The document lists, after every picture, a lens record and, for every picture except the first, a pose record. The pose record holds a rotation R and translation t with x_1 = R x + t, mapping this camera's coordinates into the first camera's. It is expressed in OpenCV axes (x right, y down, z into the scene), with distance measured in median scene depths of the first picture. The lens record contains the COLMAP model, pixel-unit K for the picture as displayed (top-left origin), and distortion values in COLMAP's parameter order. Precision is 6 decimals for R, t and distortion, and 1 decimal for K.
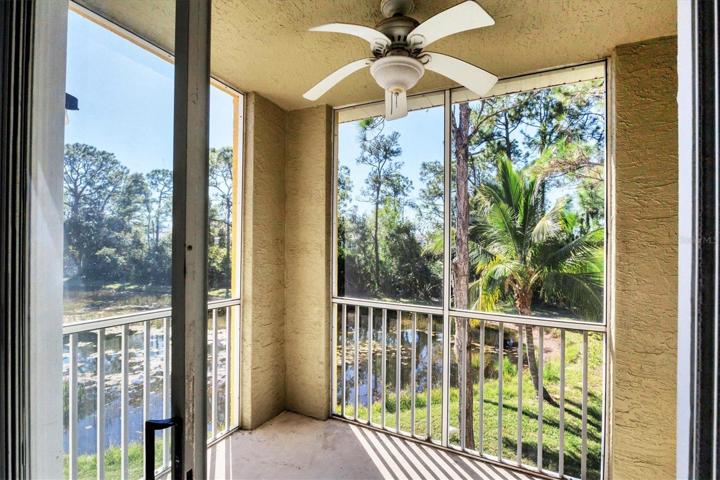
lens RADIAL K [[334.1, 0, 359.4], [0, 334.1, 240.6], [0, 0, 1]] dist [-0.004981, -0.000125]
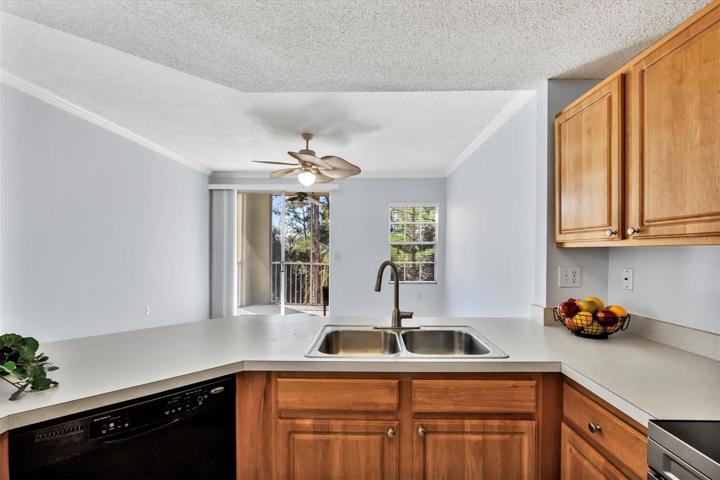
lens RADIAL K [[321.3, 0, 362.1], [0, 321.3, 248.5], [0, 0, 1]] dist [-0.008634, 0.000514]
pose [[0.908267, -0.006060, 0.418346, -0.029883], [0.000319, 0.999905, 0.013792, 0.001062], [-0.418390, -0.012393, 0.908183, -0.102324]]
